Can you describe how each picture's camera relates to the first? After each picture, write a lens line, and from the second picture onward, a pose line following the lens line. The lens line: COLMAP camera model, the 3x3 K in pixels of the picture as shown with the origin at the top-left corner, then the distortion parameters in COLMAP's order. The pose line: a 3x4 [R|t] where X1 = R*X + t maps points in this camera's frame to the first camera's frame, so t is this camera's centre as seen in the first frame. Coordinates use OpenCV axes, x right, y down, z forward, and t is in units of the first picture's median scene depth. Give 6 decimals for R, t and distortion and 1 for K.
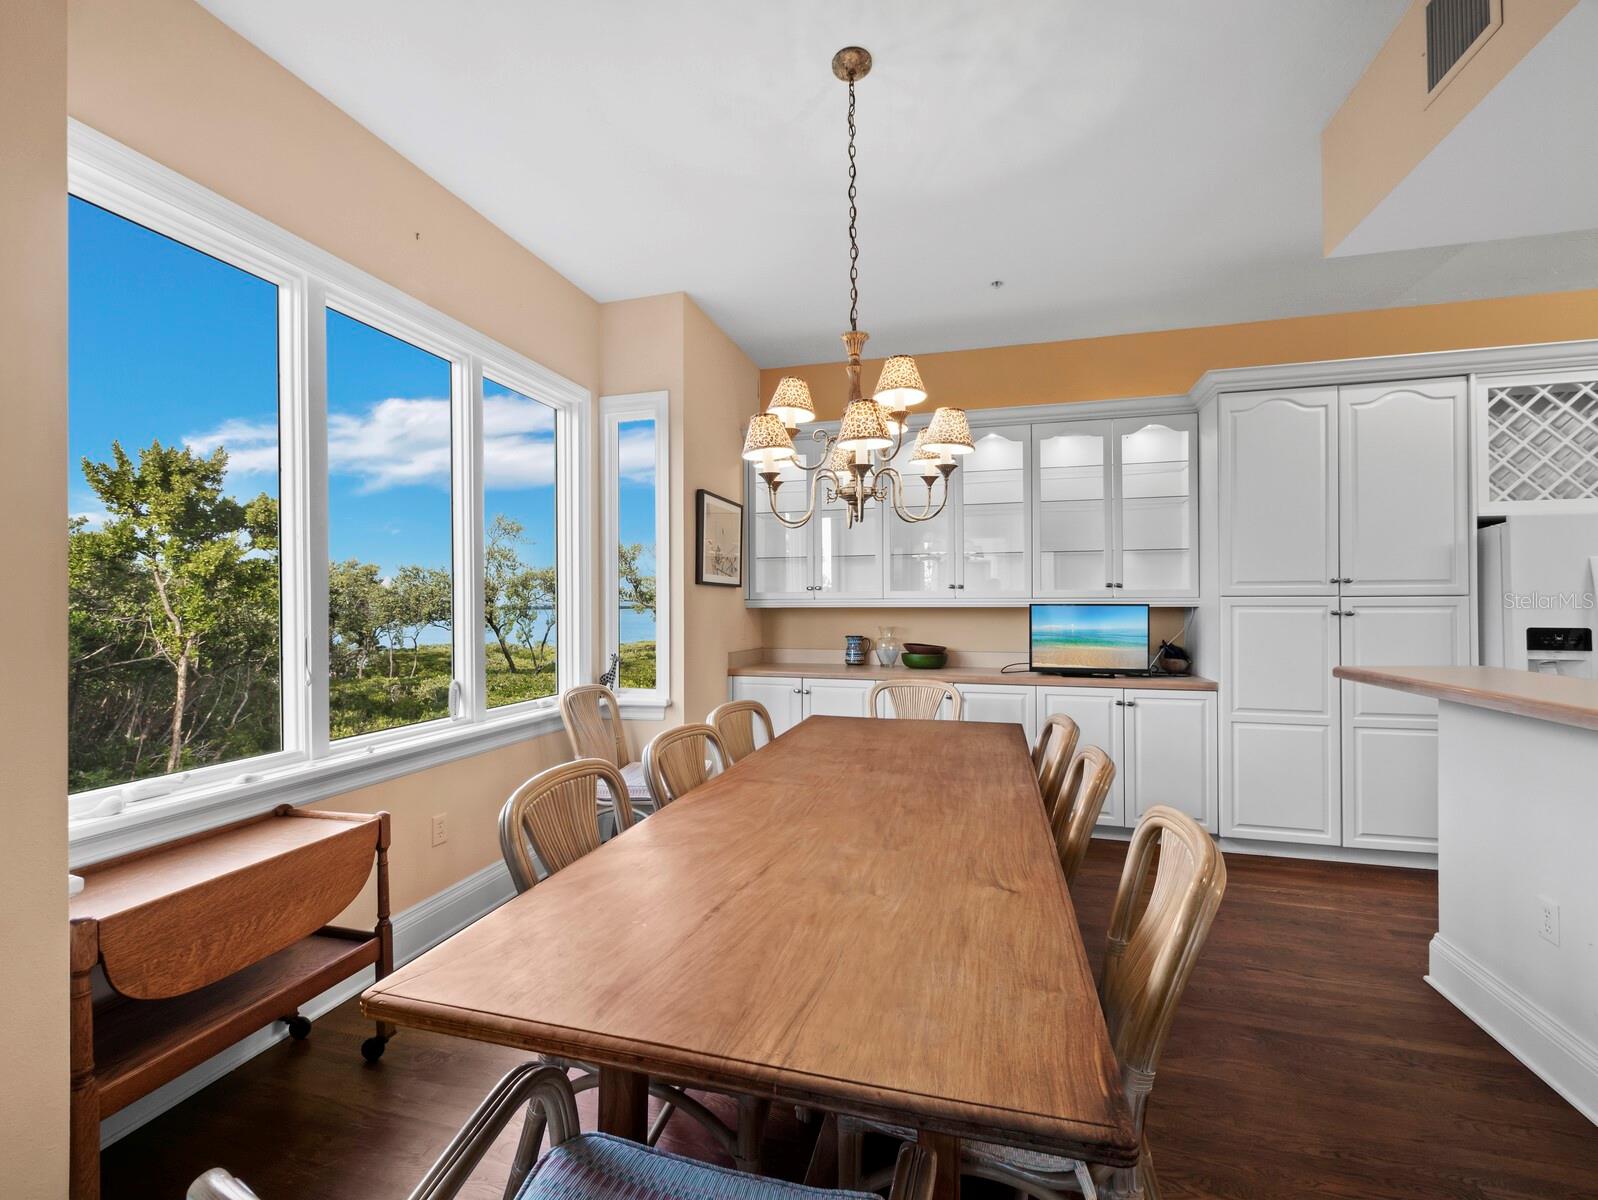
lens RADIAL K [[669.7, 0, 798.5], [0, 669.7, 610.2], [0, 0, 1]] dist [0.000965, 0.000131]
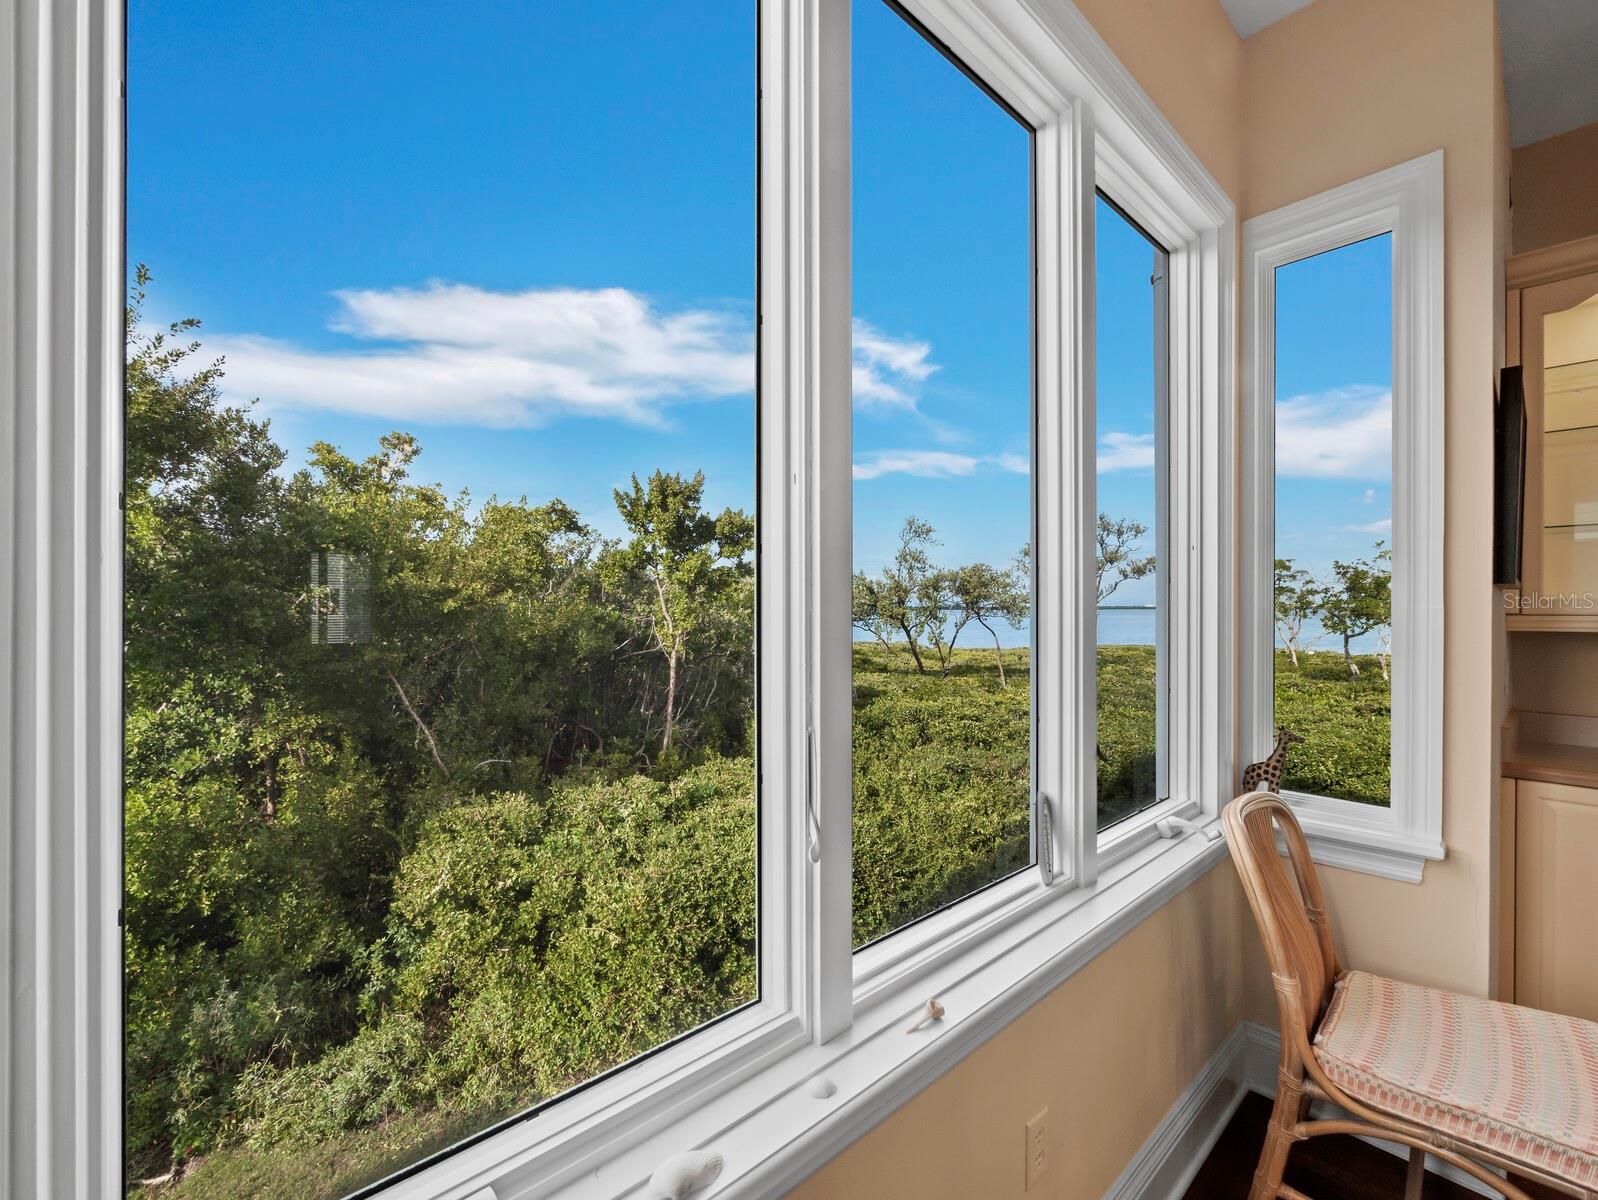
lens RADIAL K [[679.6, 0, 801.7], [0, 679.6, 603.7], [0, 0, 1]] dist [-0.002039, -0.000097]
pose [[0.844431, 0.001791, -0.535661, -0.084527], [-0.007593, 0.999934, -0.008627, -0.005015], [0.535610, 0.011353, 0.844389, 0.106387]]
